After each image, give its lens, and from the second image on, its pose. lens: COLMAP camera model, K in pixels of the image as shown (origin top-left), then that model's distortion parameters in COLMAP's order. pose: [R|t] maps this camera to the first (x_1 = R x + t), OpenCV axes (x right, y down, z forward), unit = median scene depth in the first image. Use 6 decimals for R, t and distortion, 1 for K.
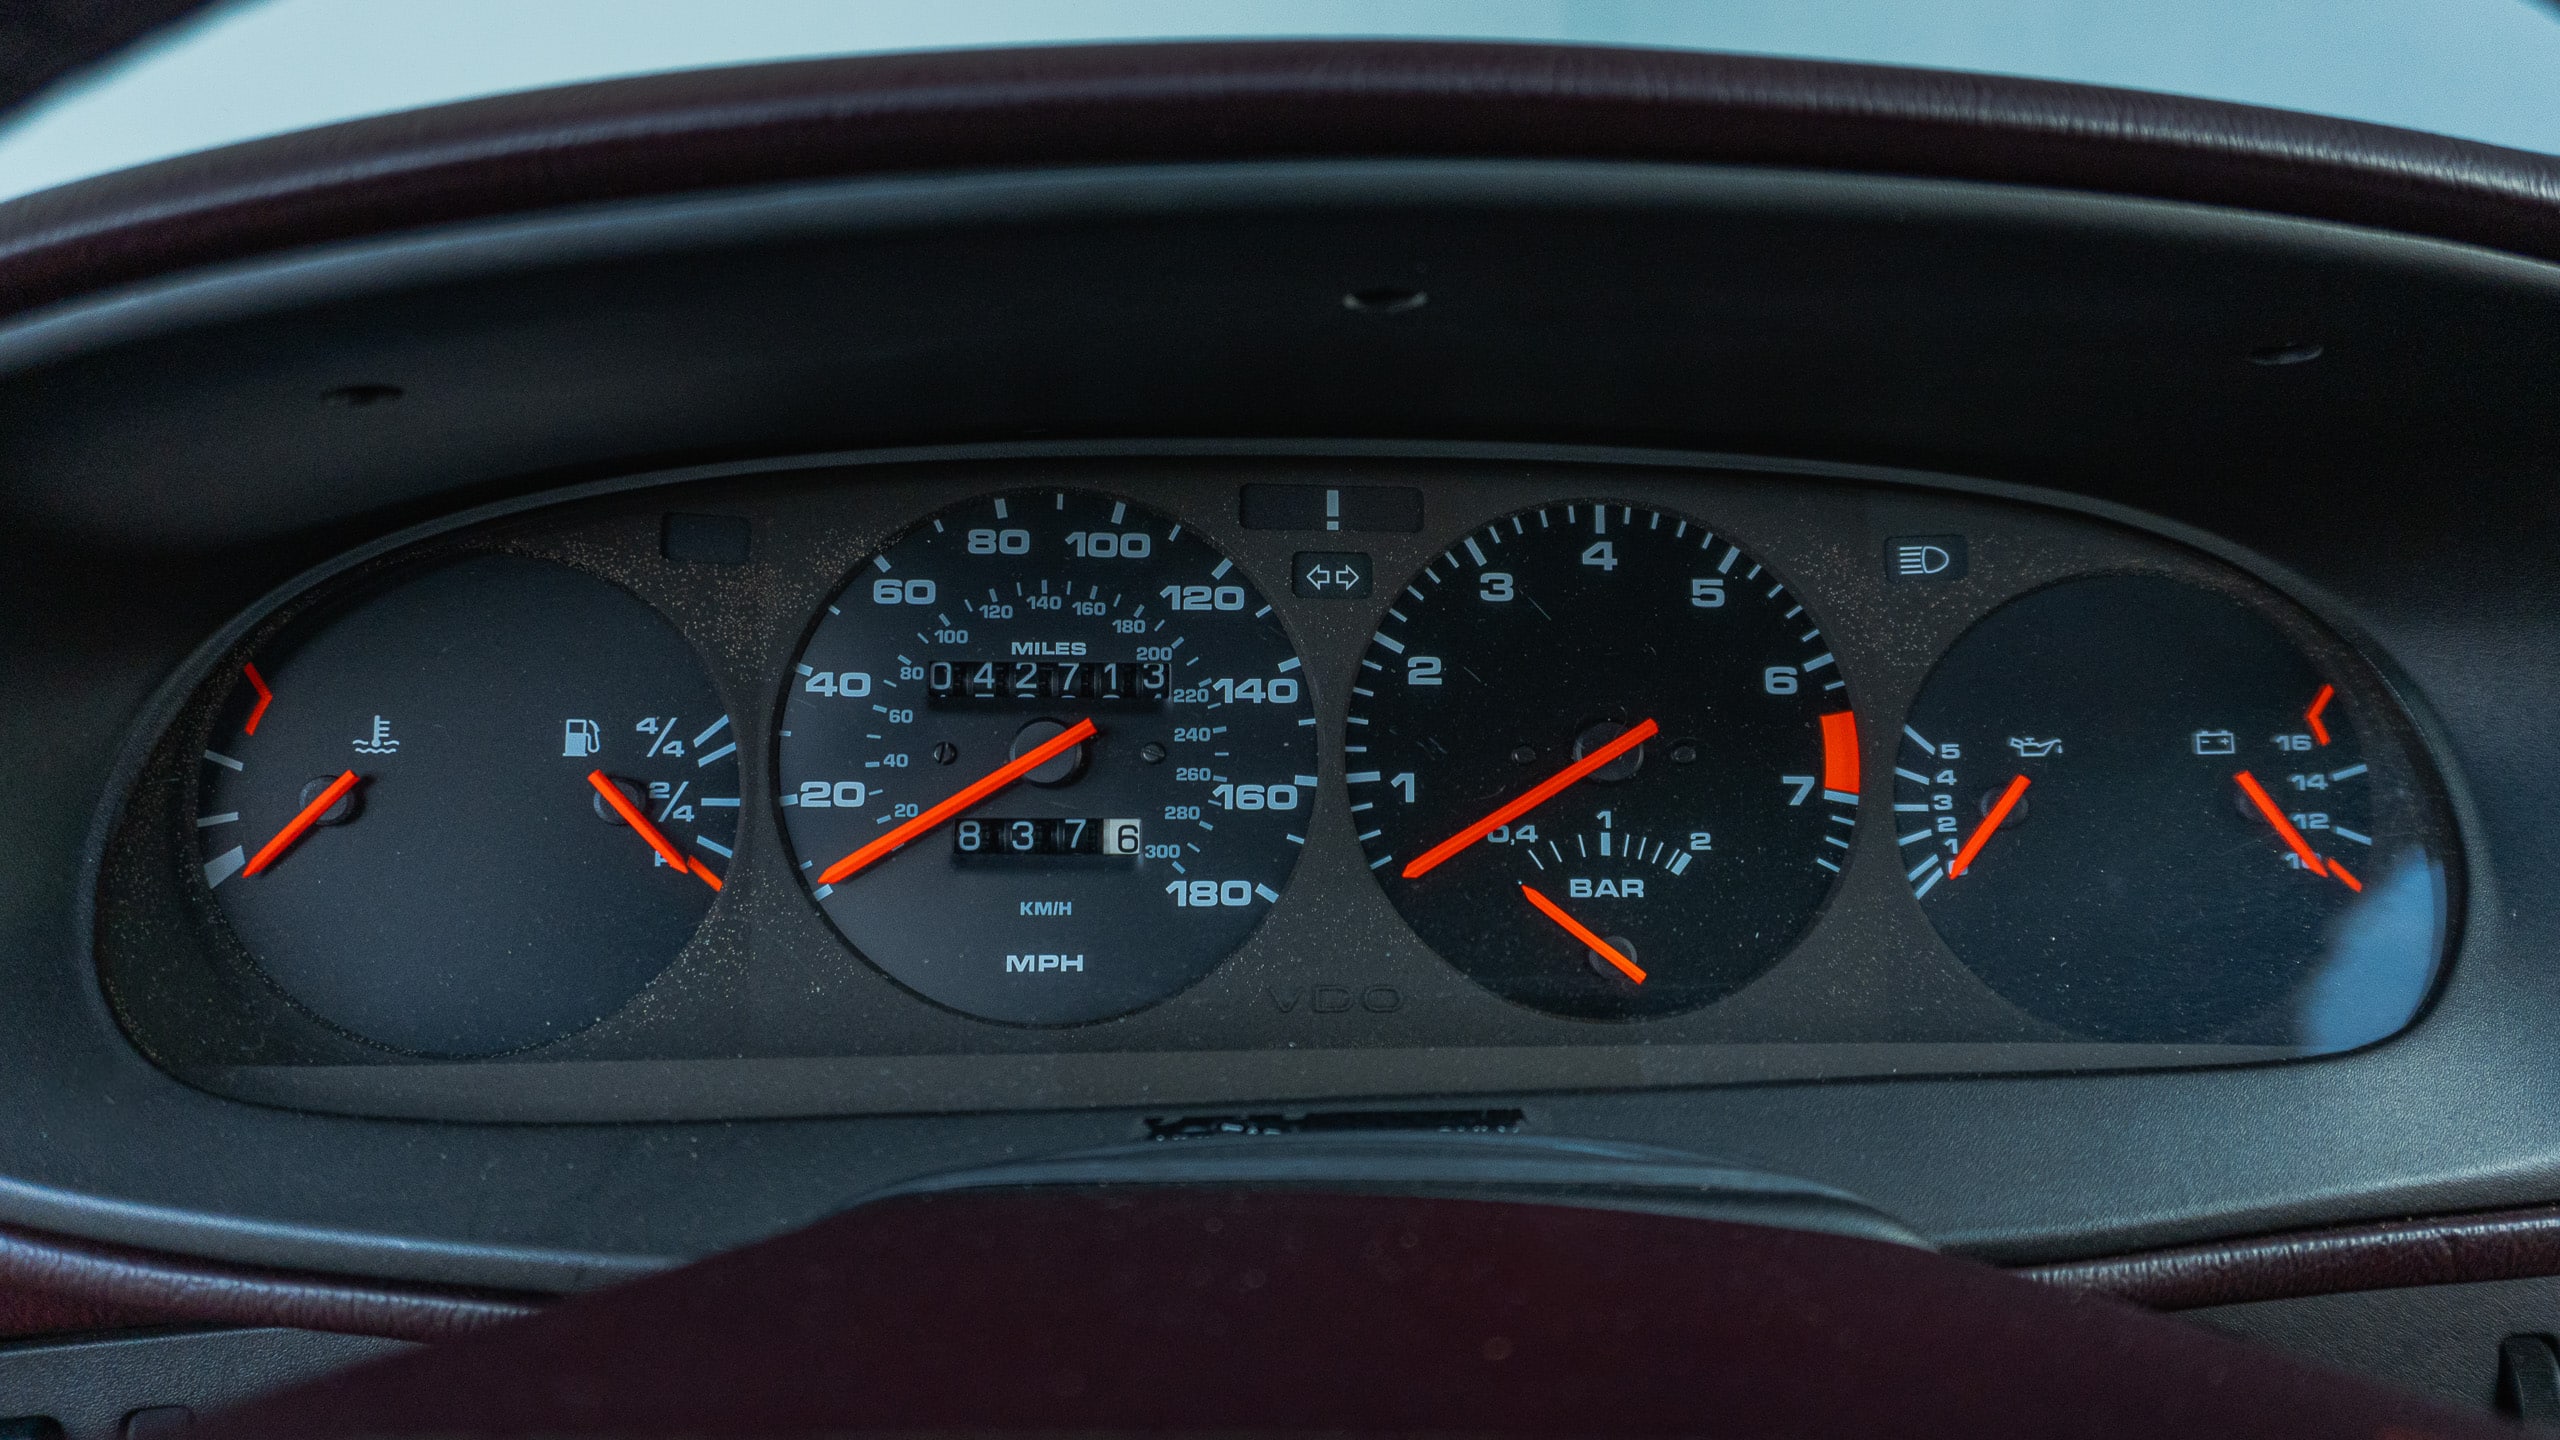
lens RADIAL K [[1678.2, 0, 1280.0], [0, 1678.2, 720.0], [0, 0, 1]] dist [-0.025963, -0.002426]
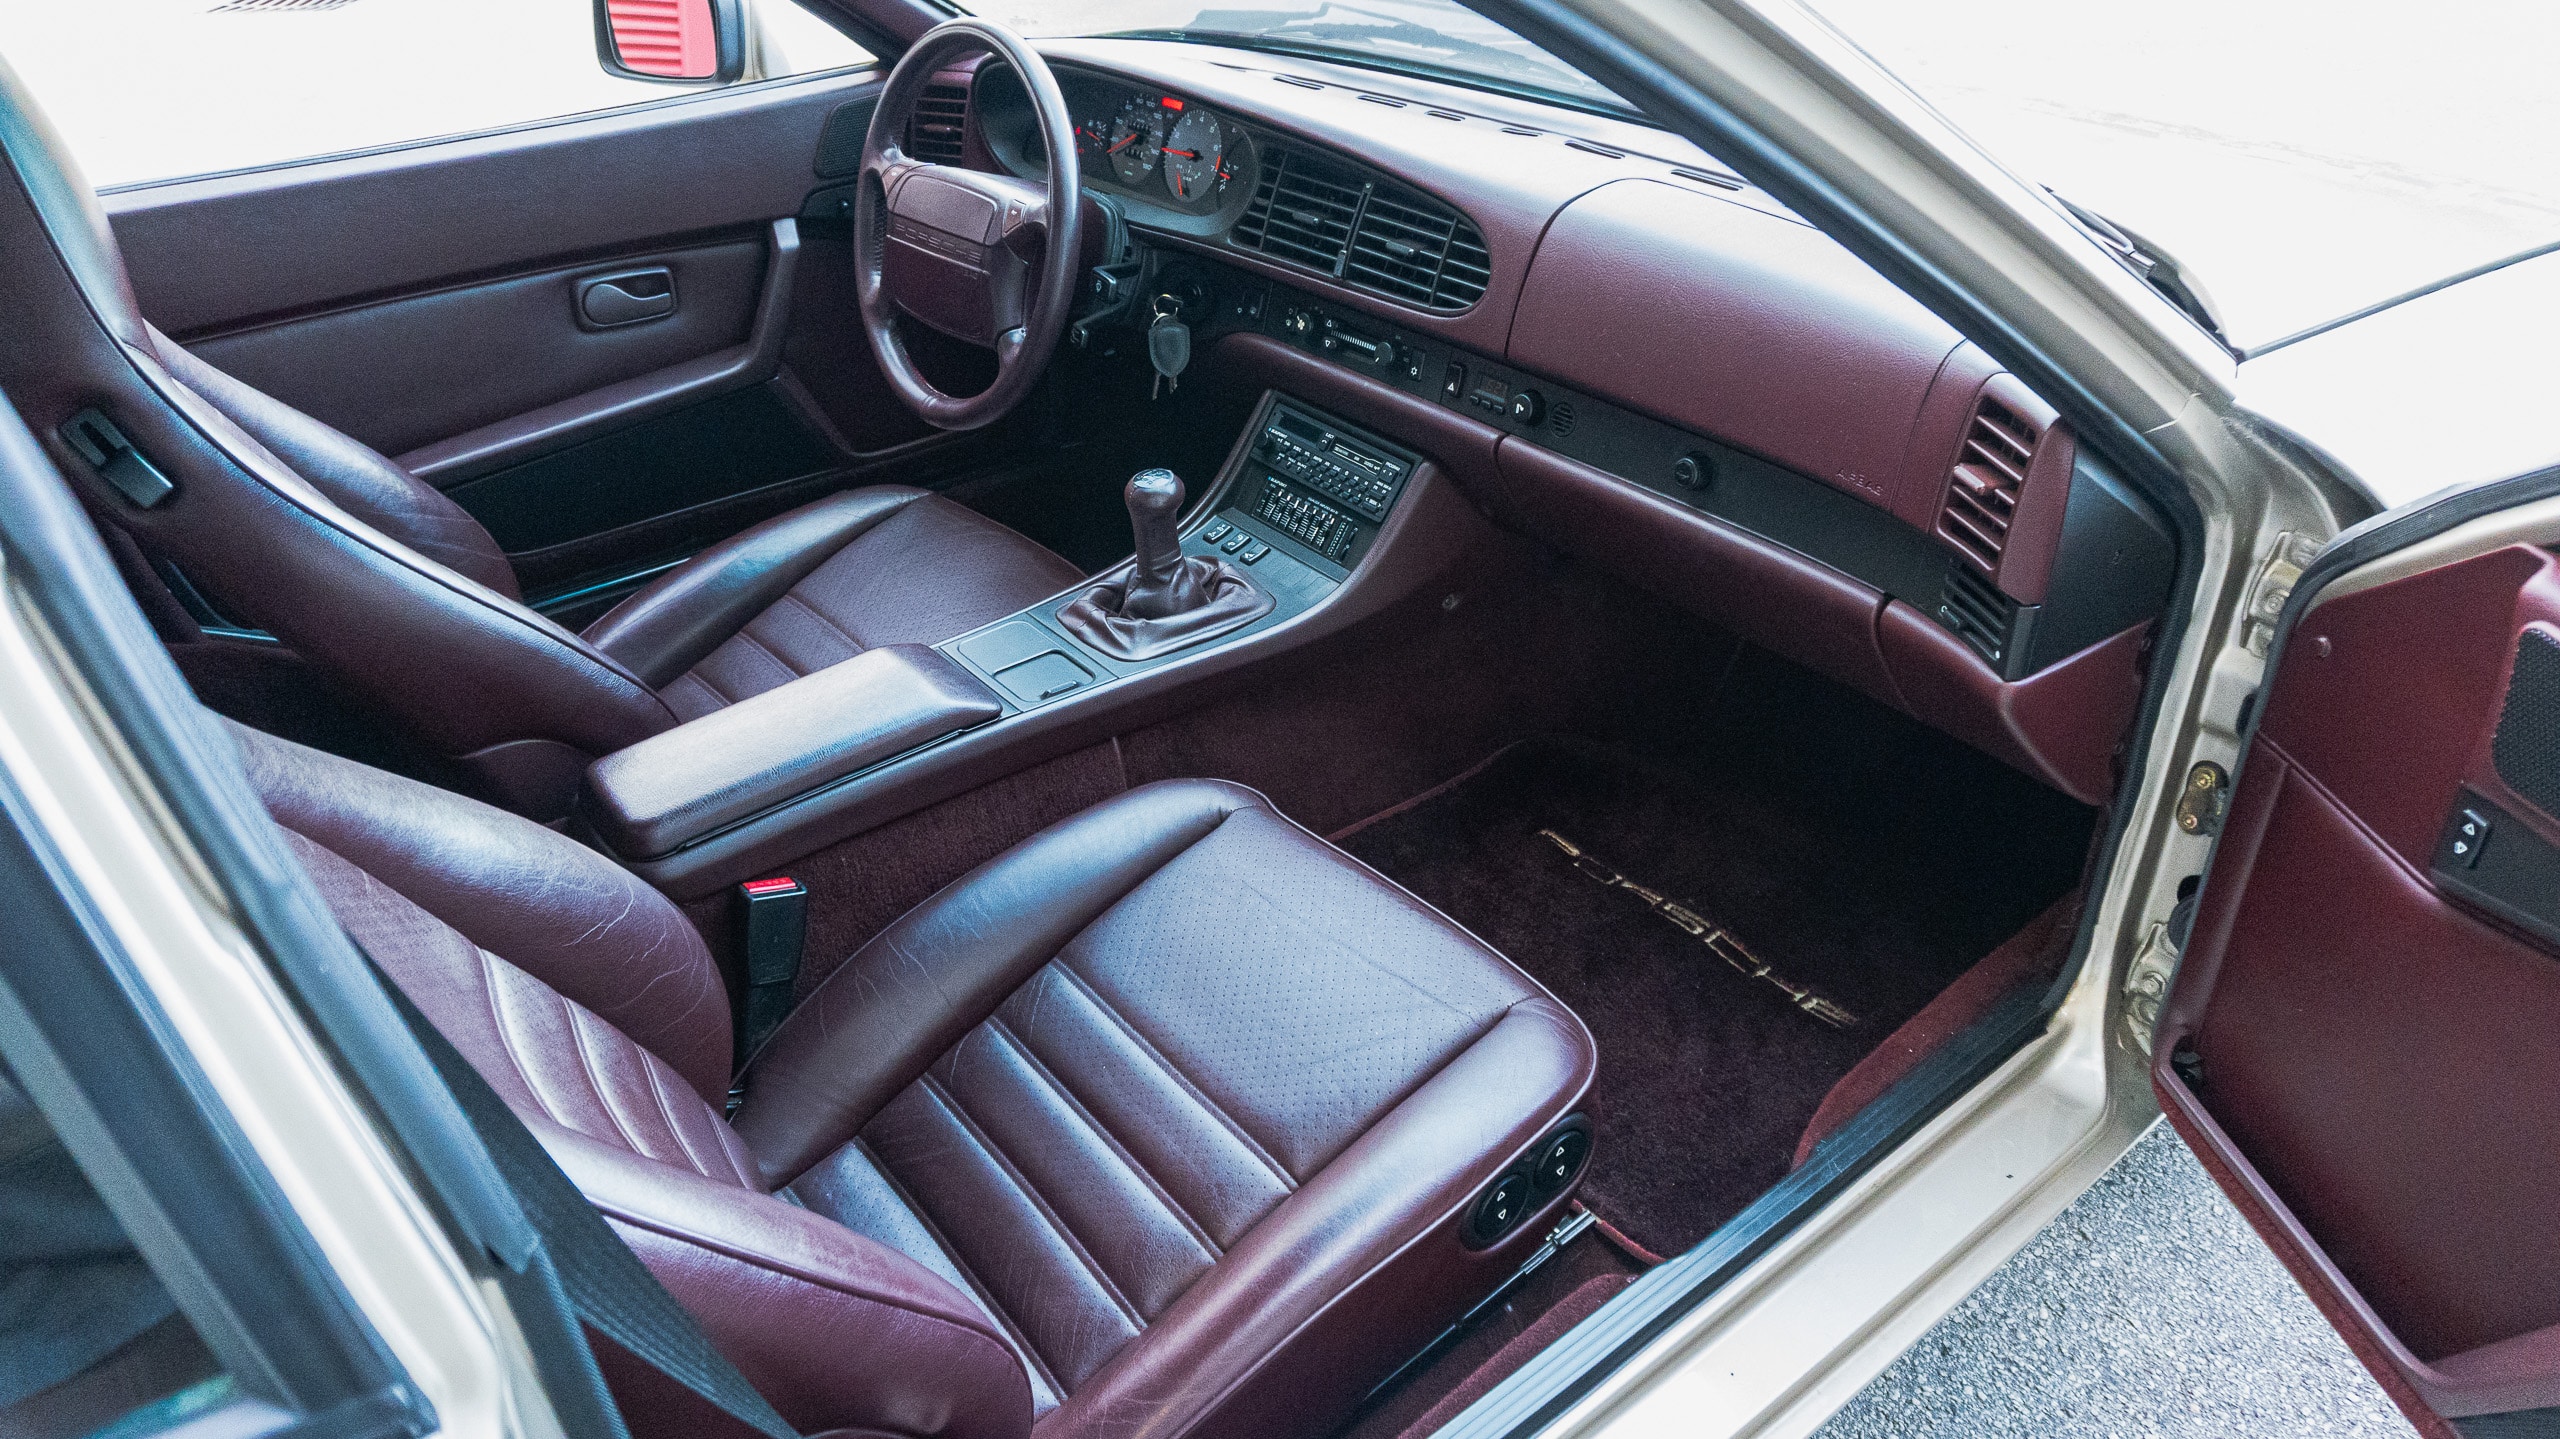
lens RADIAL K [[1678.2, 0, 1280.0], [0, 1678.2, 719.5], [0, 0, 1]] dist [-0.025963, -0.002426]
pose [[0.574112, 0.410798, -0.708266, 5.291867], [-0.168845, 0.905836, 0.388527, -0.513172], [0.801179, -0.103471, 0.589412, -2.364229]]
